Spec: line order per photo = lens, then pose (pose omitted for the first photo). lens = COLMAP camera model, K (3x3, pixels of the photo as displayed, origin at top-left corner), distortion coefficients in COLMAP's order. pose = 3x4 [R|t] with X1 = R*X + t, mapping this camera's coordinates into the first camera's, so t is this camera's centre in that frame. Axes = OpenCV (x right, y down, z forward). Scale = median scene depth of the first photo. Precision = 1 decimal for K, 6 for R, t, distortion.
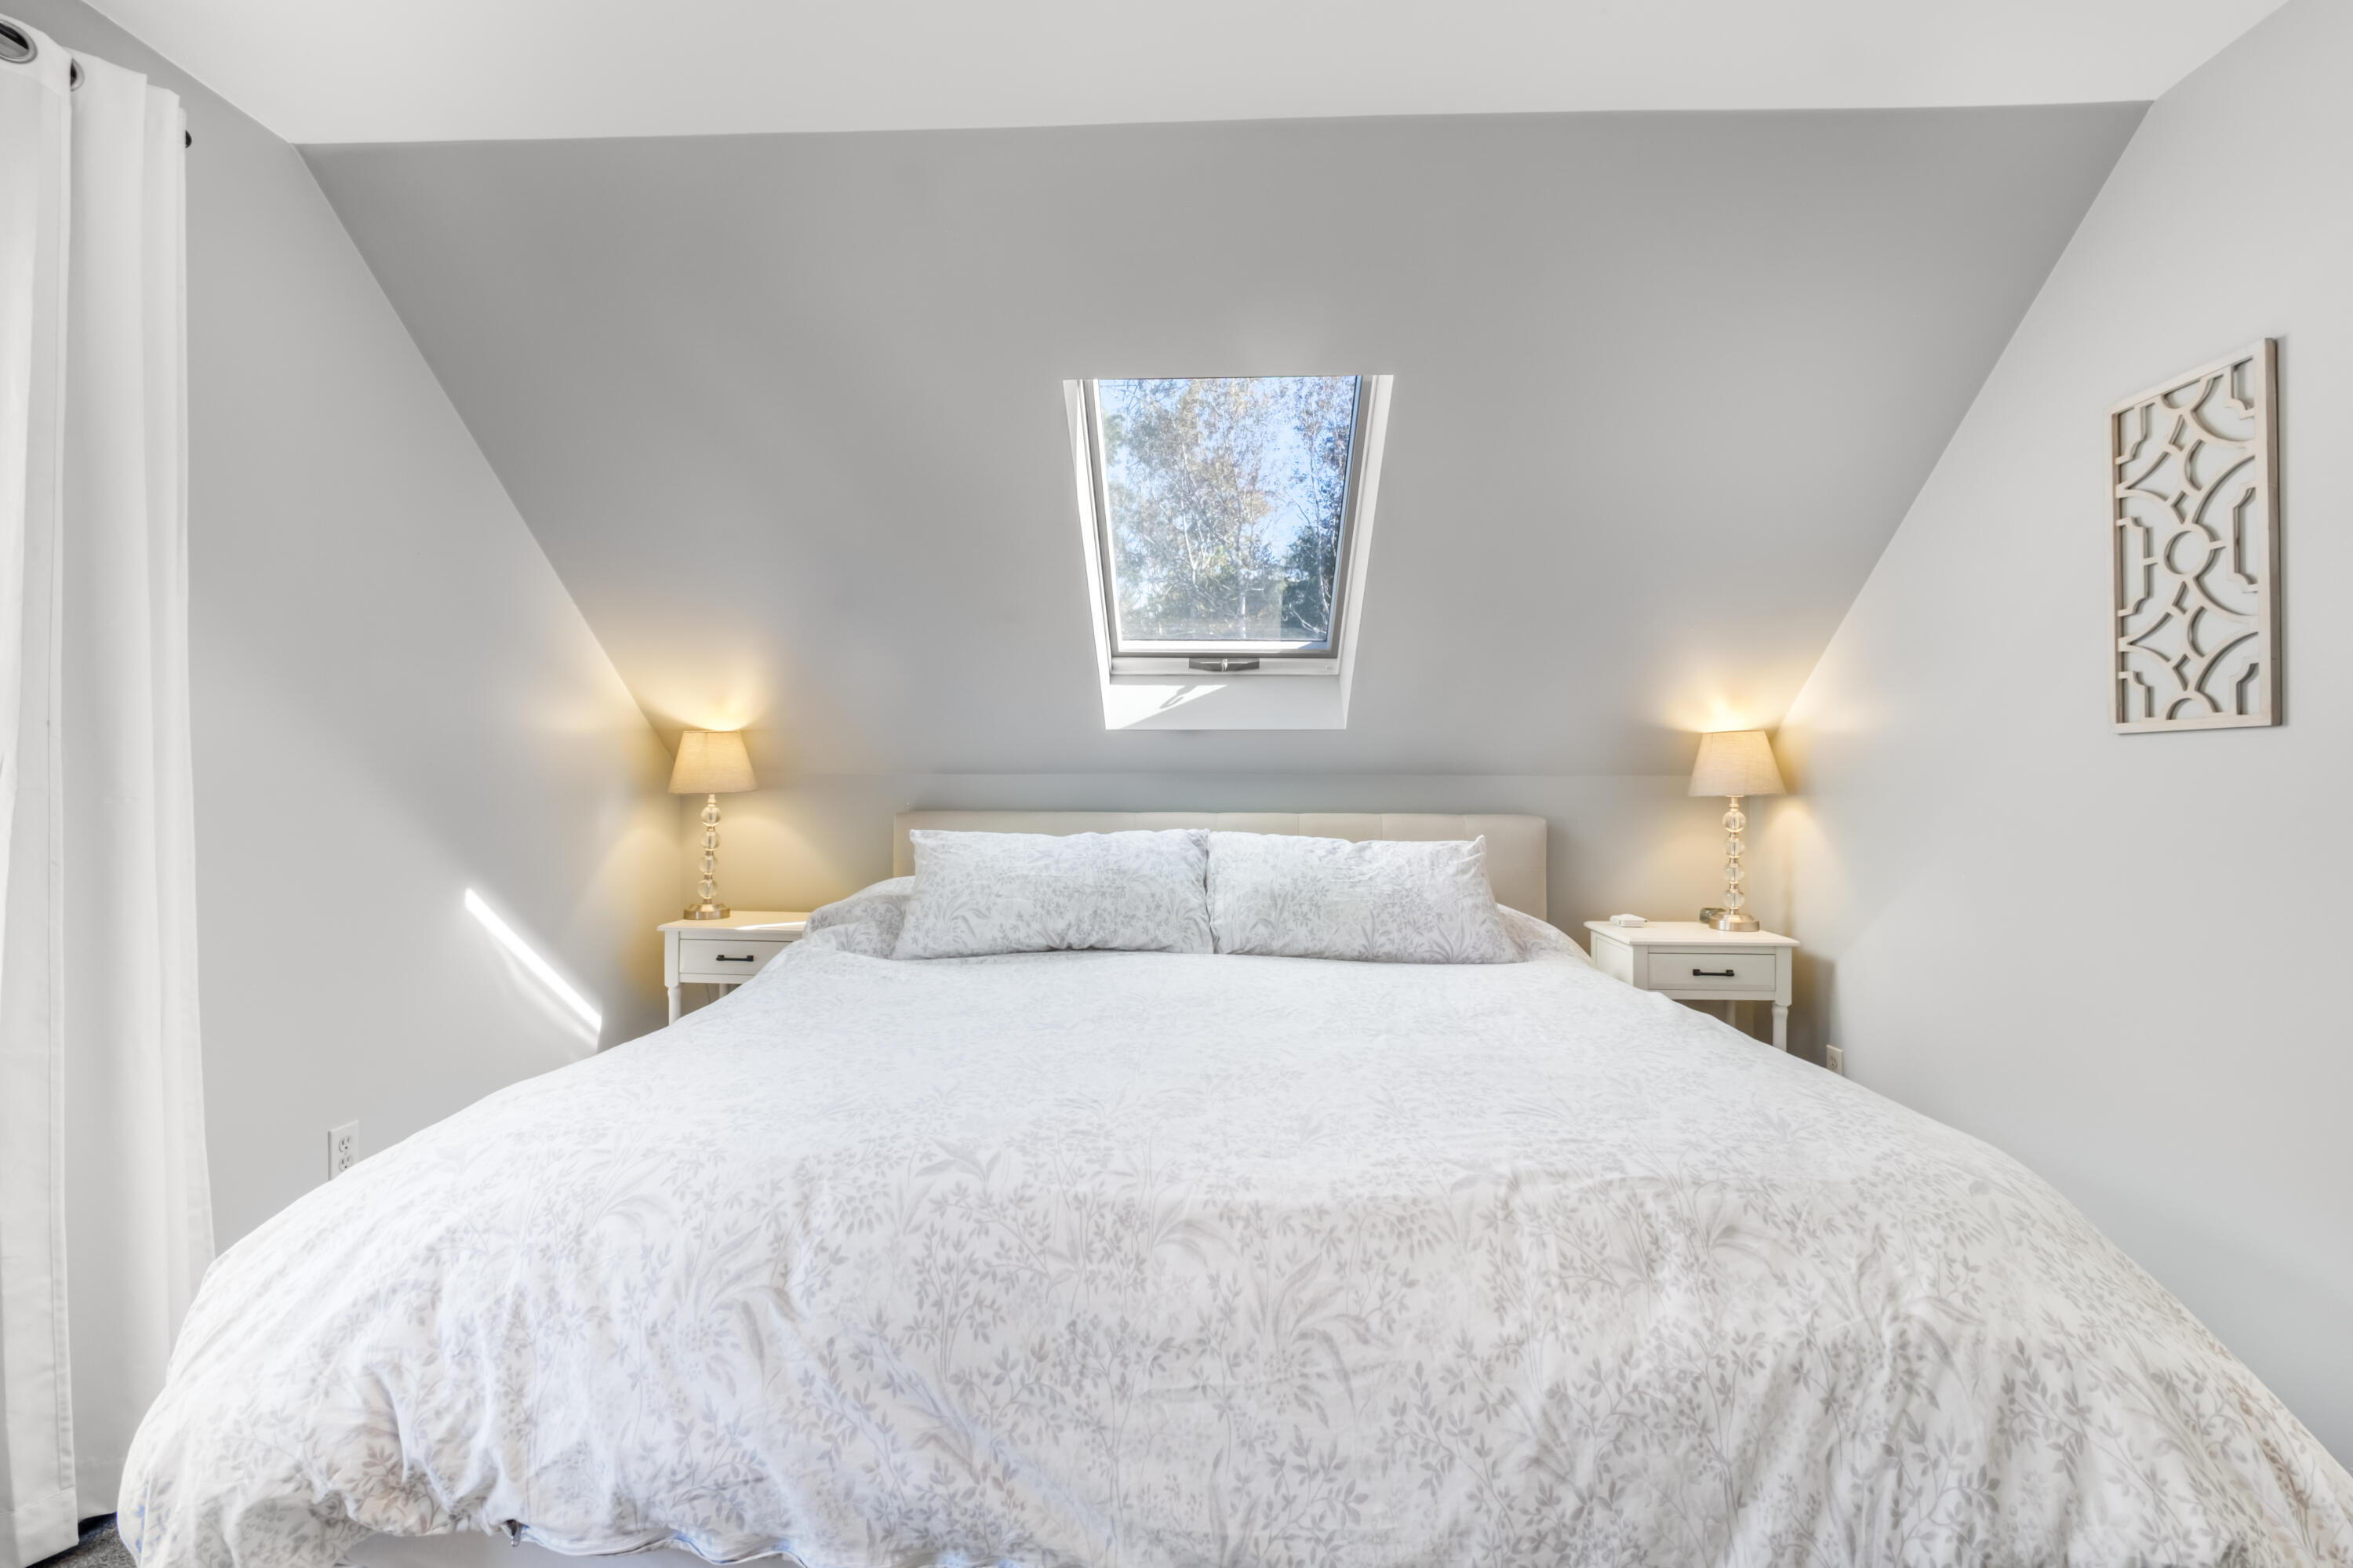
lens RADIAL K [[1048.8, 0, 1179.9], [0, 1048.8, 780.5], [0, 0, 1]] dist [0.010104, -0.008158]
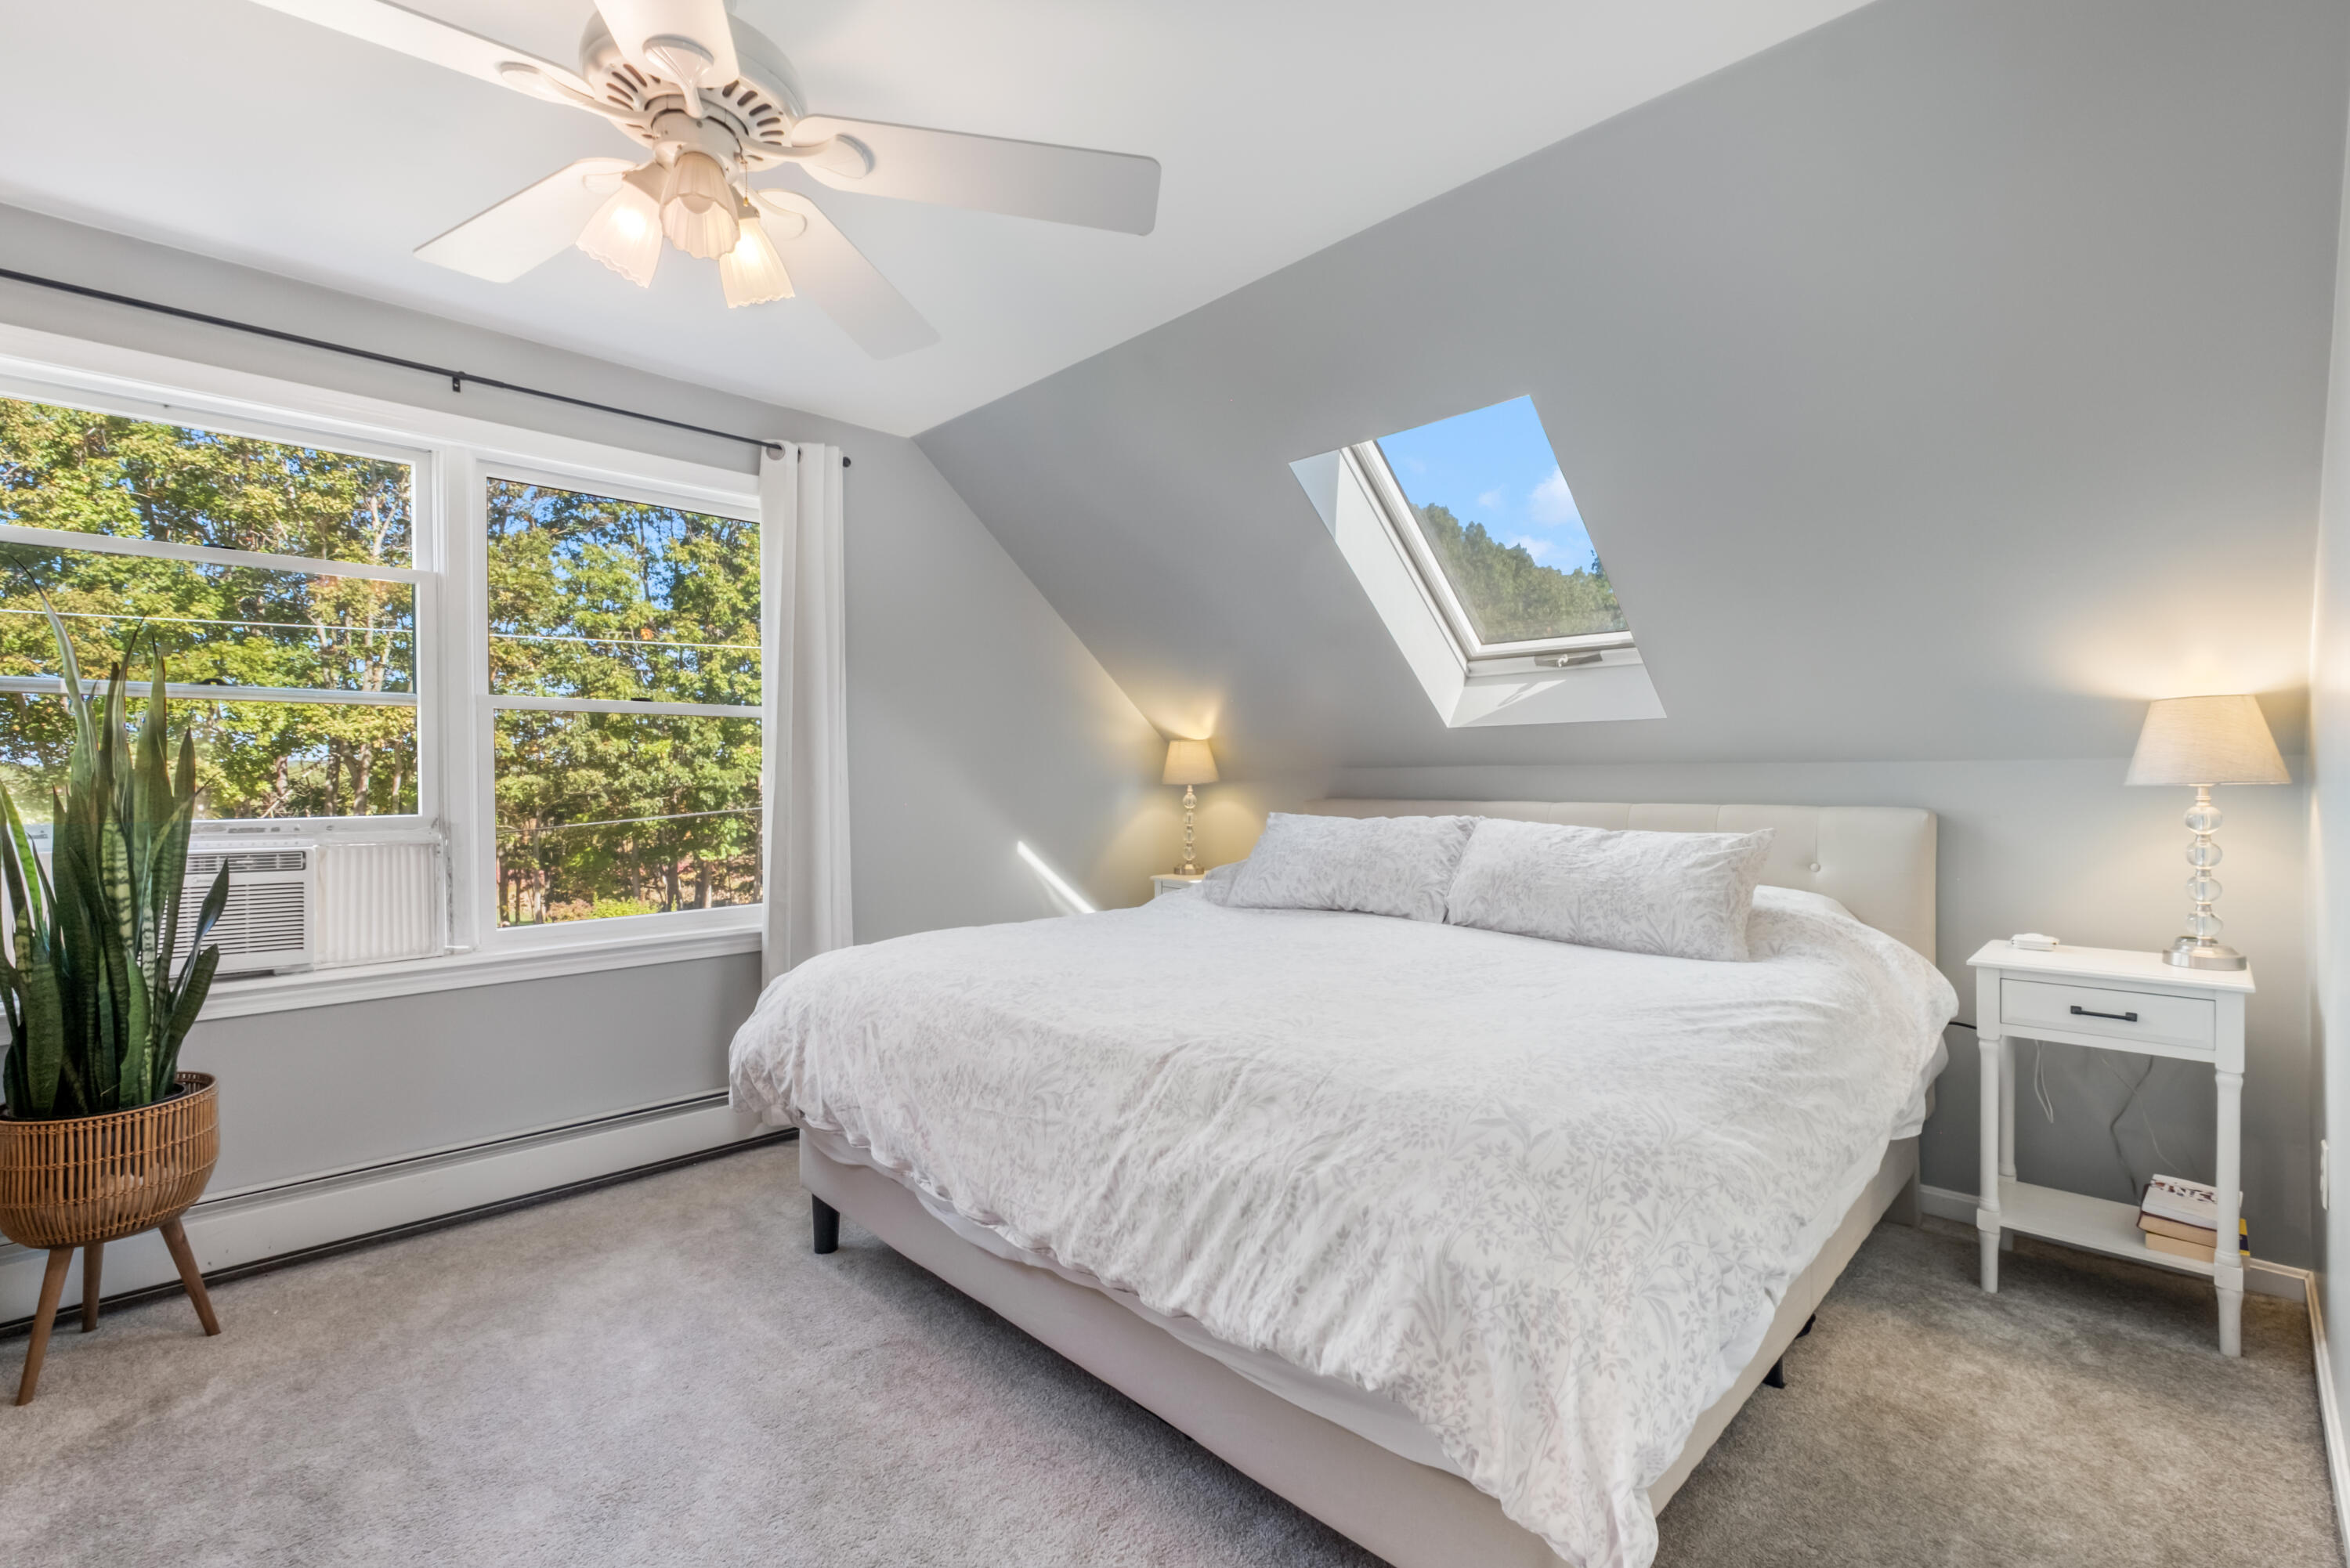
lens RADIAL K [[1047.3, 0, 1162.0], [0, 1047.3, 788.6], [0, 0, 1]] dist [0.010104, -0.008158]
pose [[0.720848, -0.000209, -0.693094, 0.607271], [0.010951, 0.999879, 0.011088, 0.001307], [0.693007, -0.015583, 0.720762, -0.036757]]
